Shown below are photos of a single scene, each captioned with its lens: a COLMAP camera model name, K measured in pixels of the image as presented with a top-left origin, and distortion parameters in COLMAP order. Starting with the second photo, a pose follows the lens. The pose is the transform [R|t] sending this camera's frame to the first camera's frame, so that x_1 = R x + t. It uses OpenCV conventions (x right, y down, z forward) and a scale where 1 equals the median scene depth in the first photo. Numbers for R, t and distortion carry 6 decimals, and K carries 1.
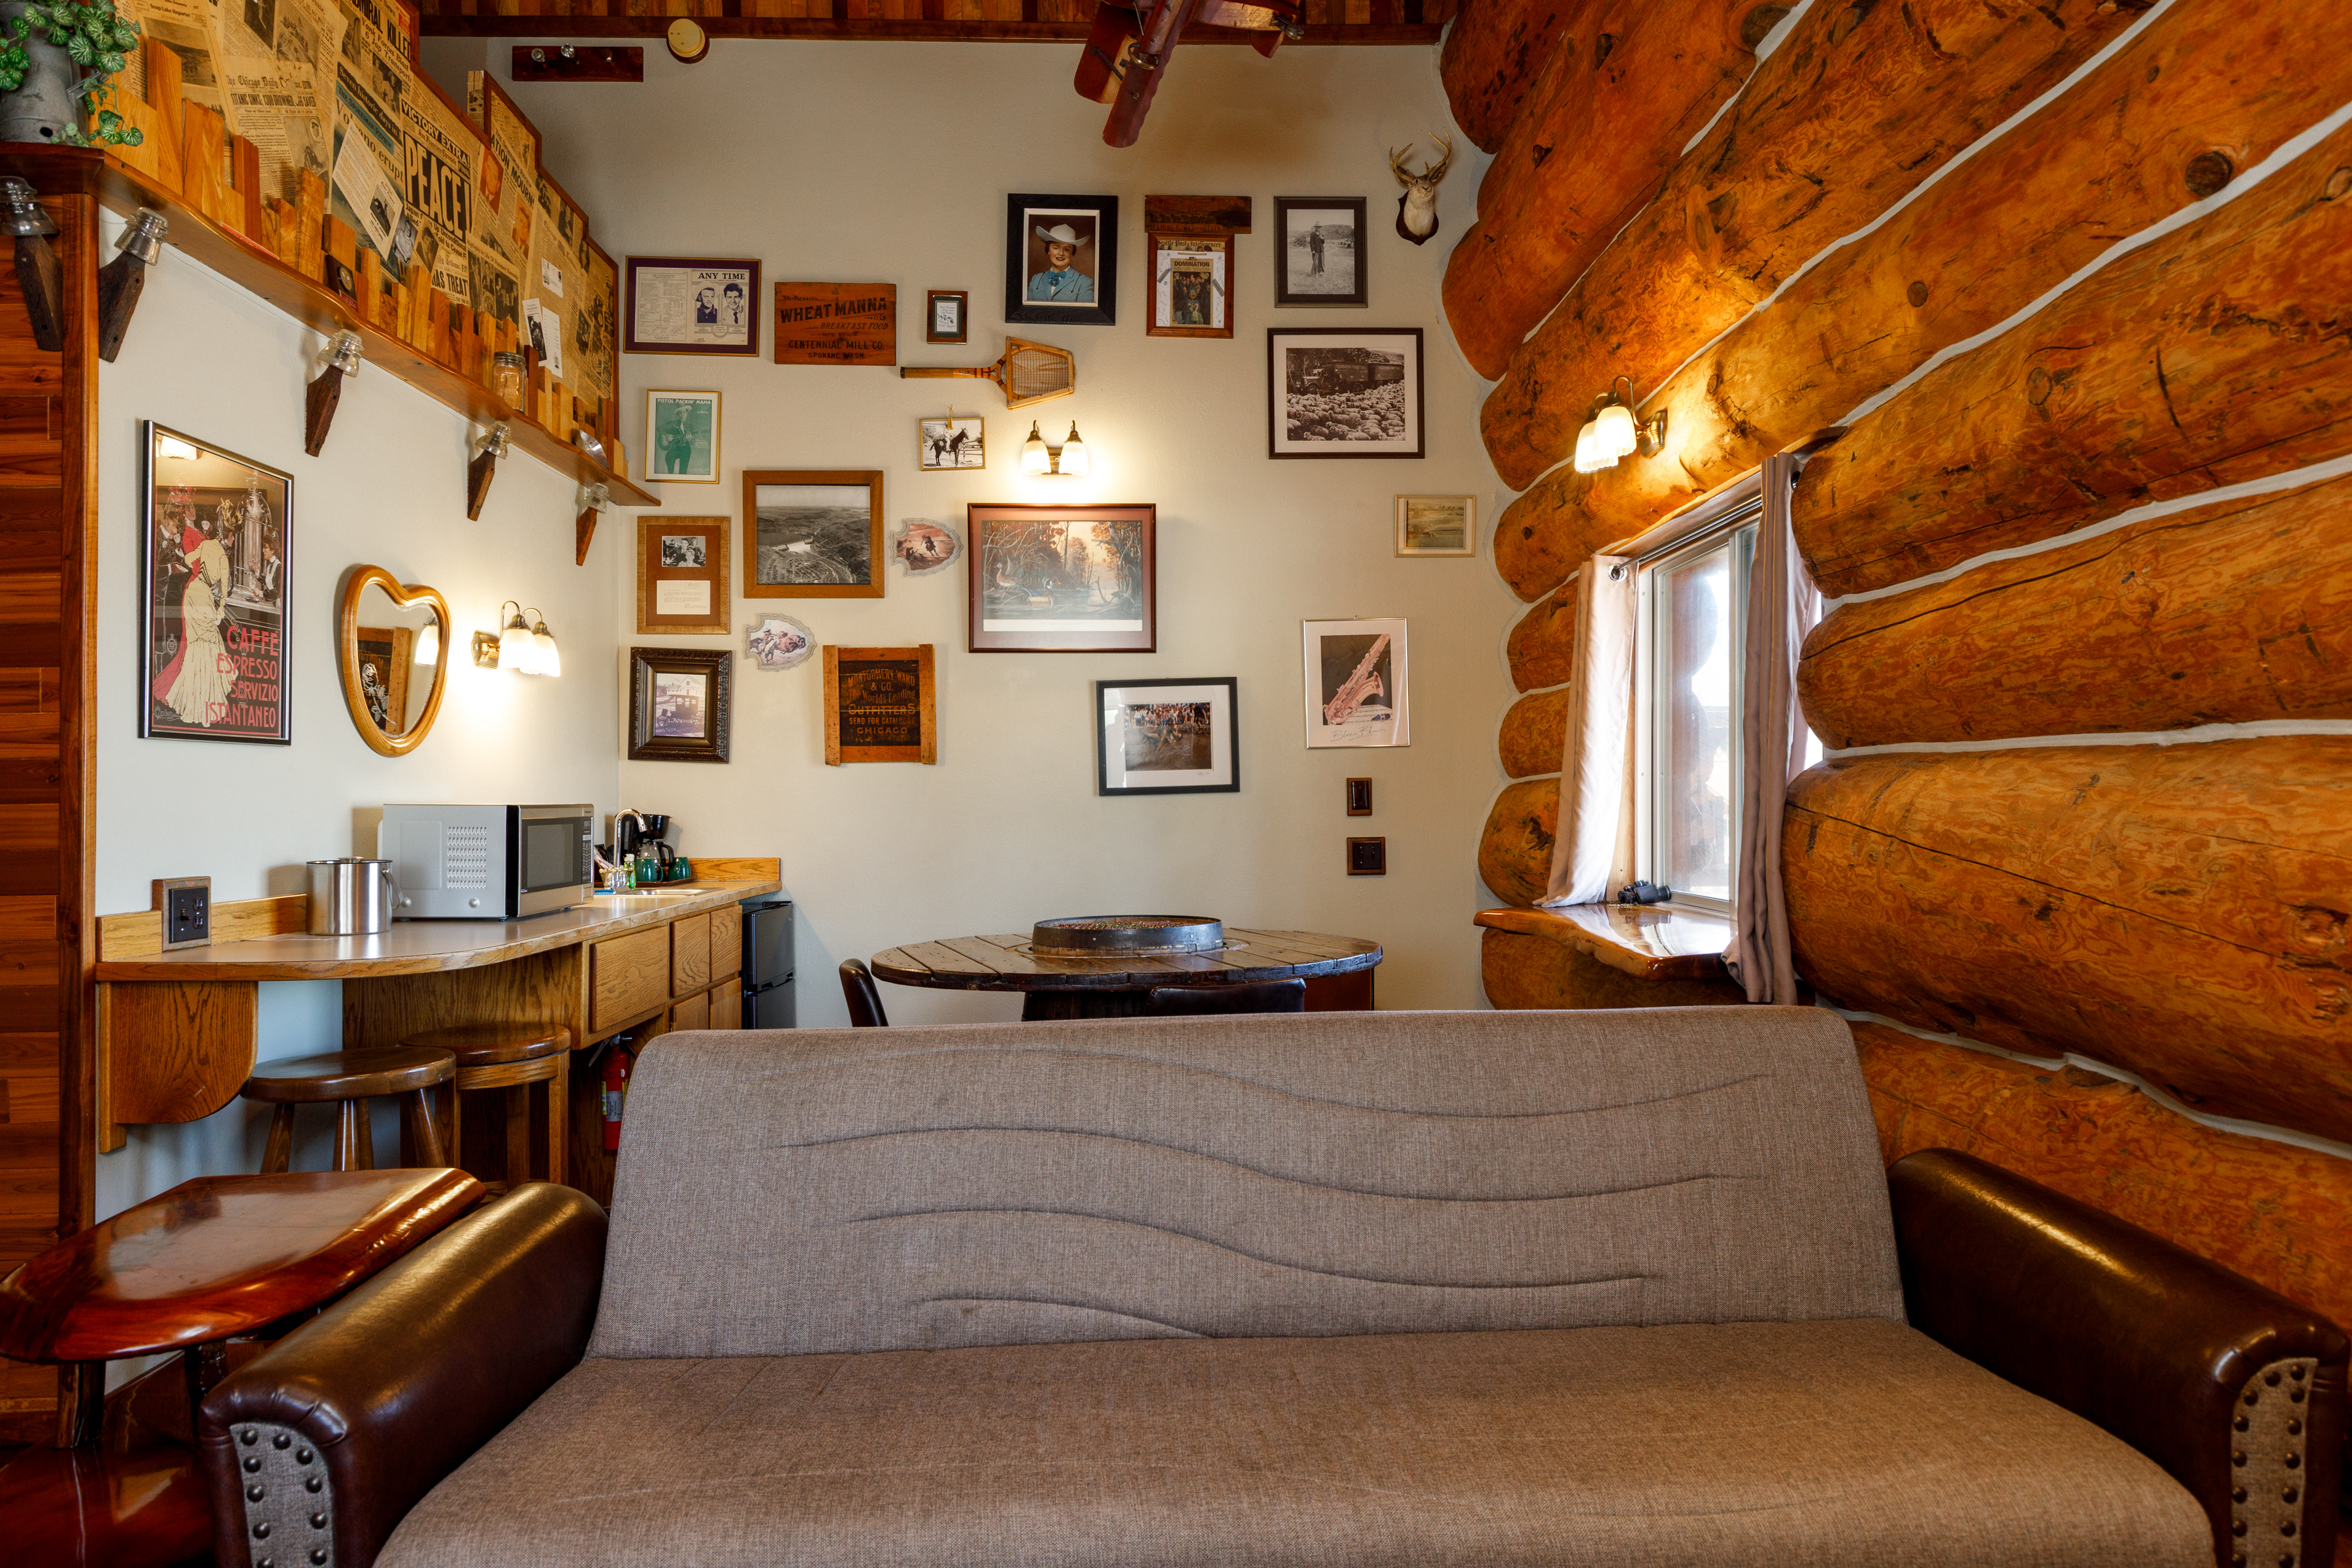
lens RADIAL K [[1362.7, 0, 1181.4], [0, 1362.7, 794.7], [0, 0, 1]] dist [-0.000292, 0.000229]
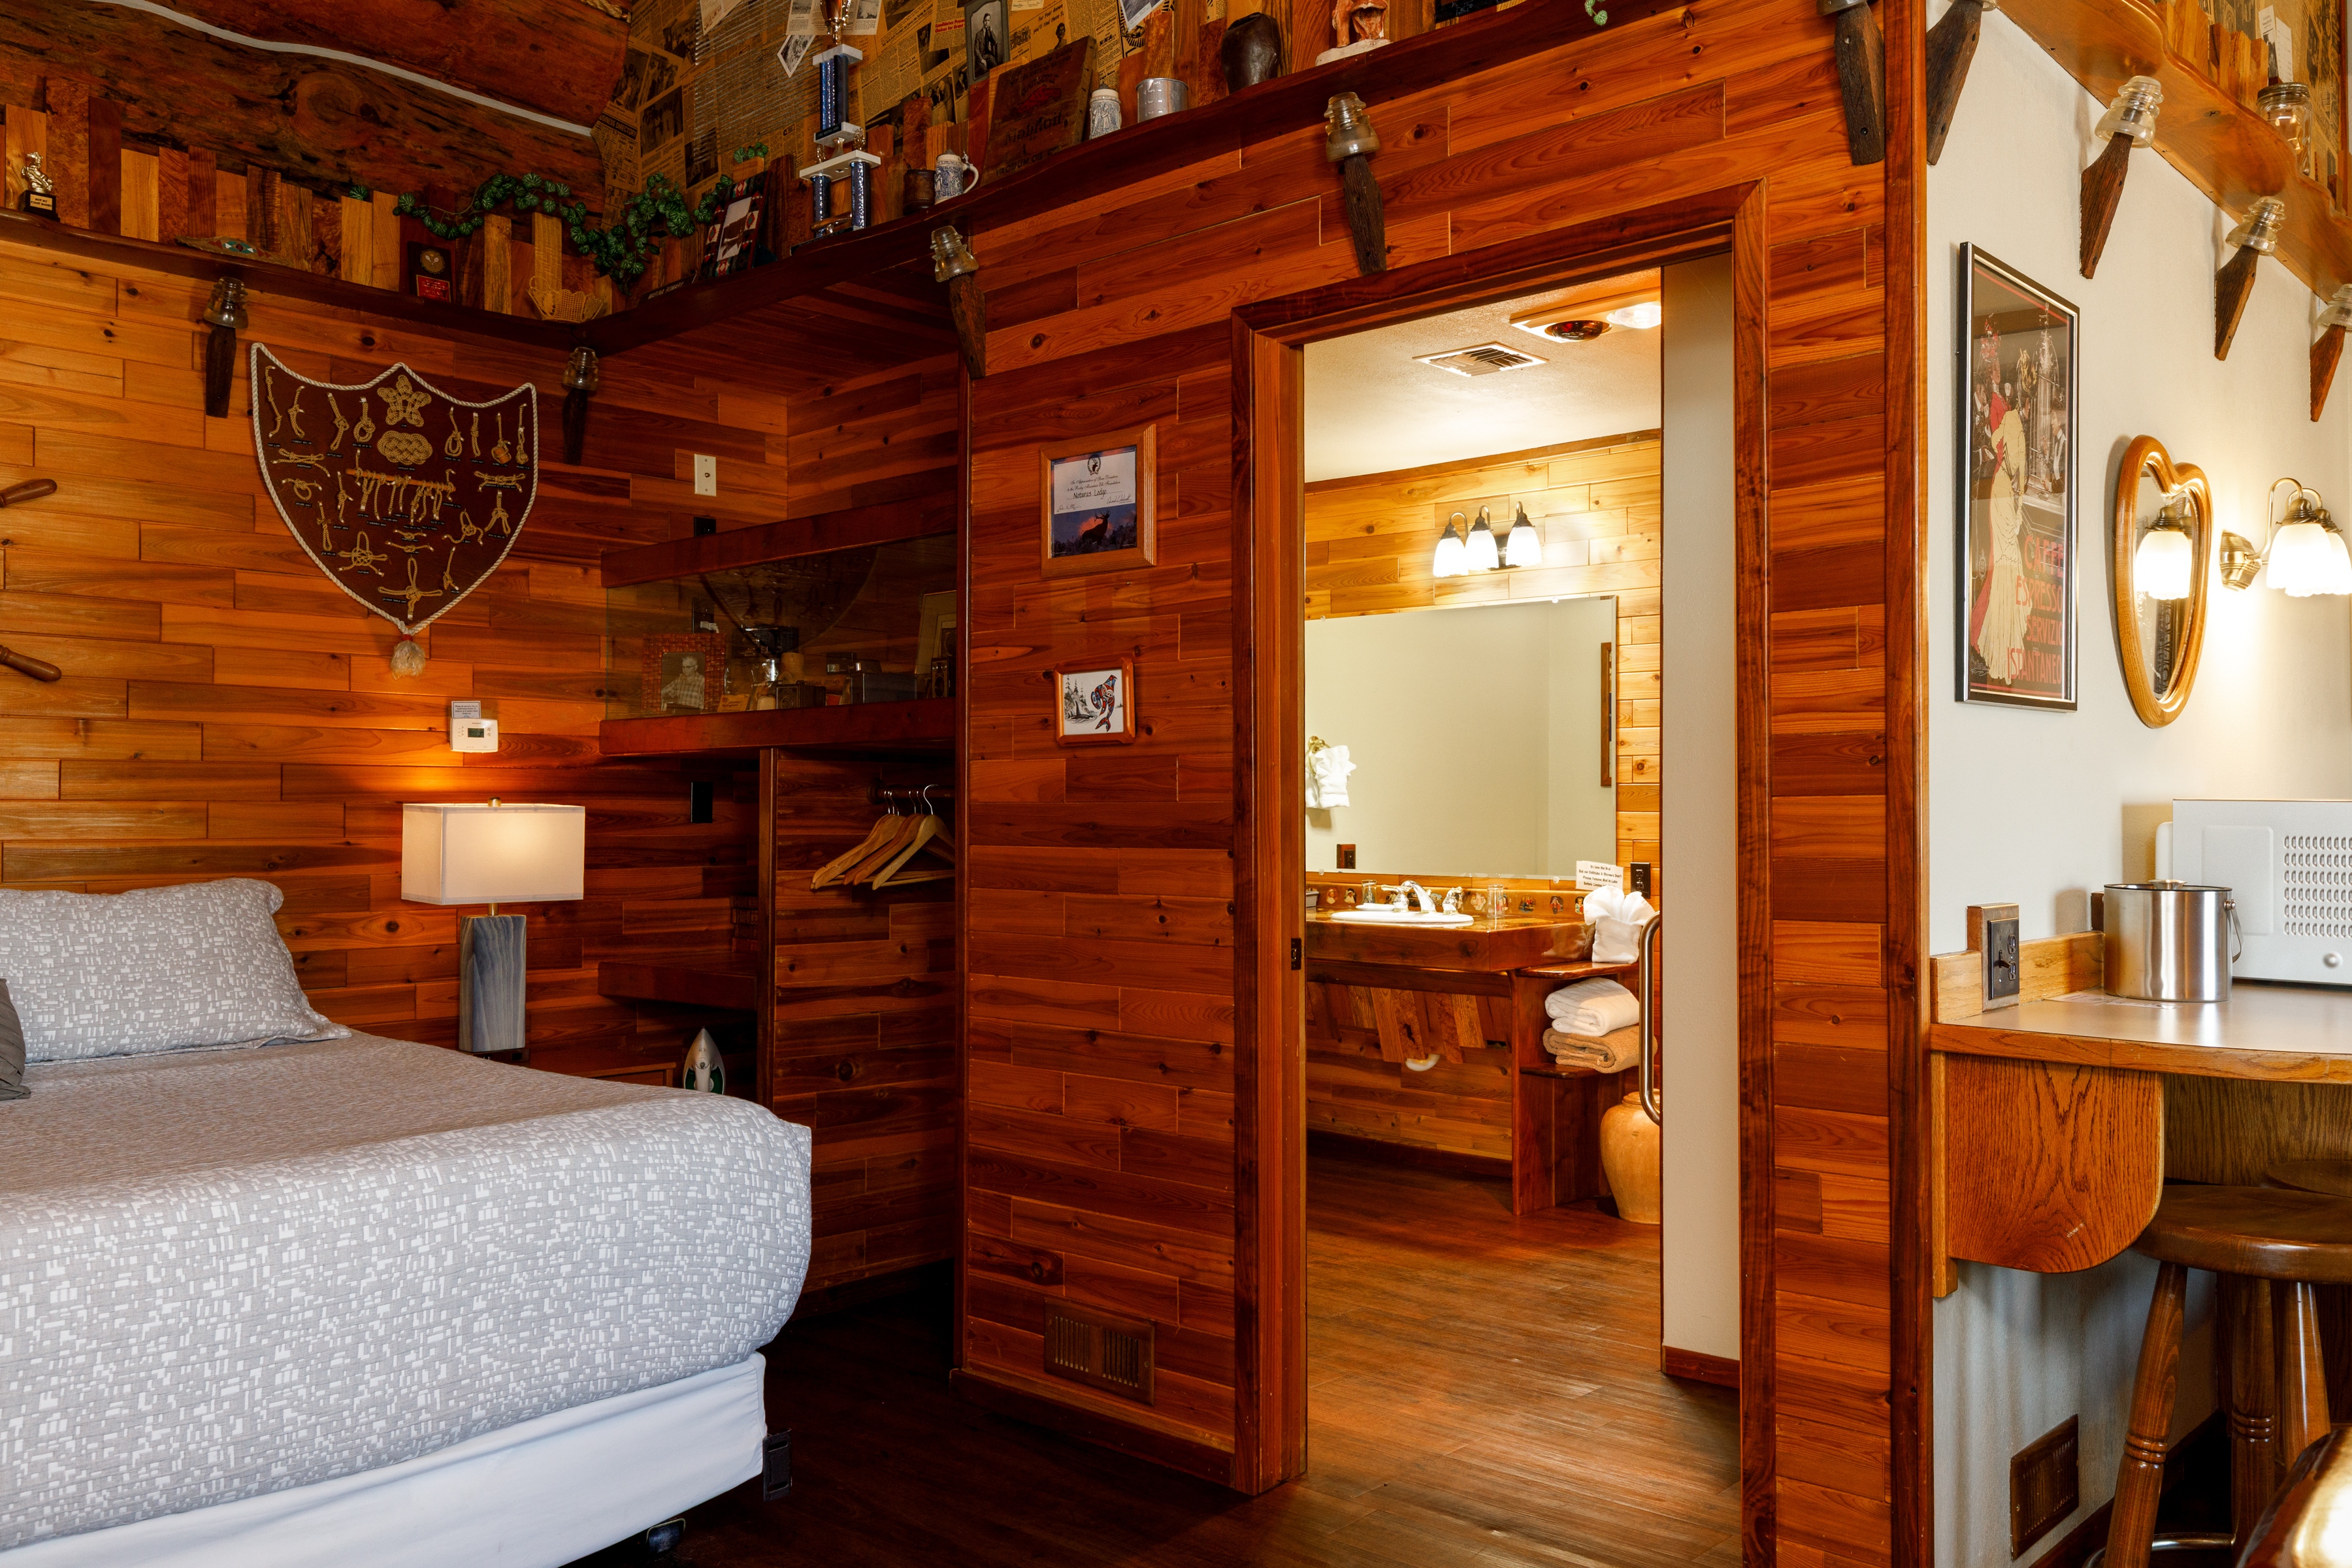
lens RADIAL K [[1849.4, 0, 1176.0], [0, 1849.4, 784.0], [0, 0, 1]] dist [-0.006288, -0.000531]
pose [[0.705391, -0.003046, -0.708812, -0.371102], [-0.000189, 0.999990, -0.004485, 0.004568], [0.708818, 0.003298, 0.705384, 0.053787]]
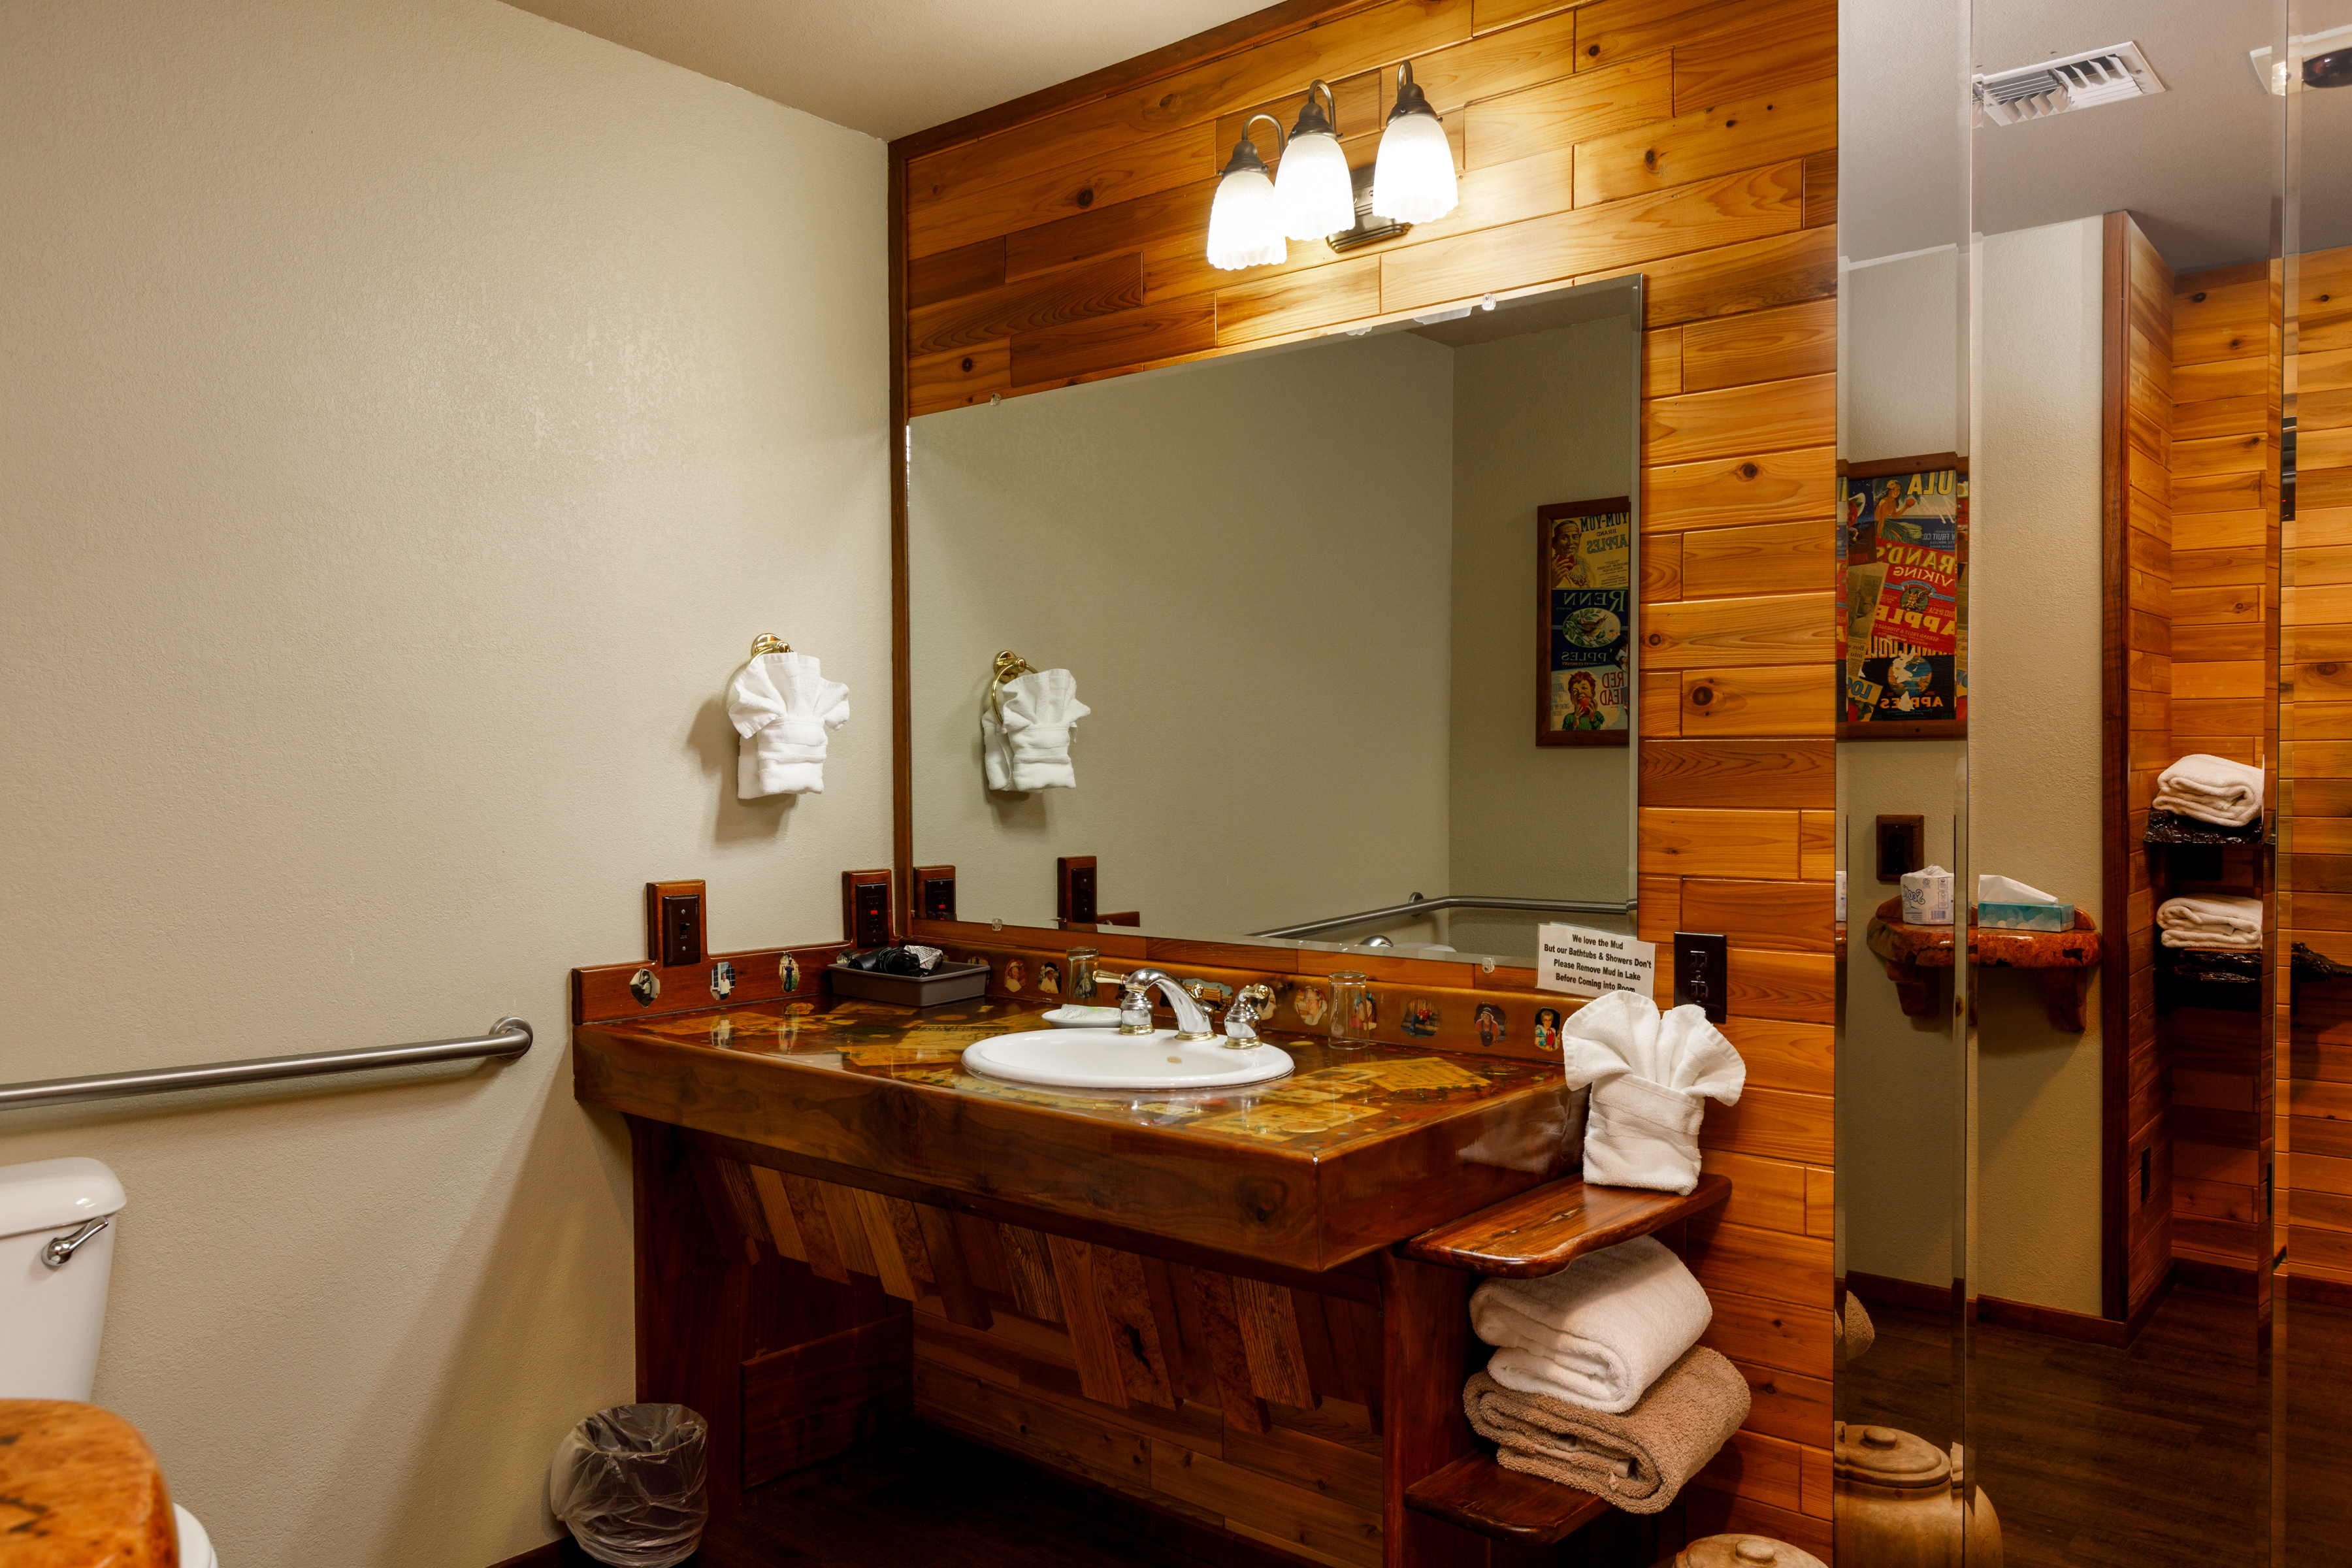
lens RADIAL K [[1690.4, 0, 1162.7], [0, 1690.4, 789.4], [0, 0, 1]] dist [-0.005612, -0.000387]
pose [[0.739957, 0.012345, -0.672541, -0.762126], [0.001311, 0.999803, 0.019795, 0.003417], [0.672653, -0.015530, 0.739795, 0.614618]]
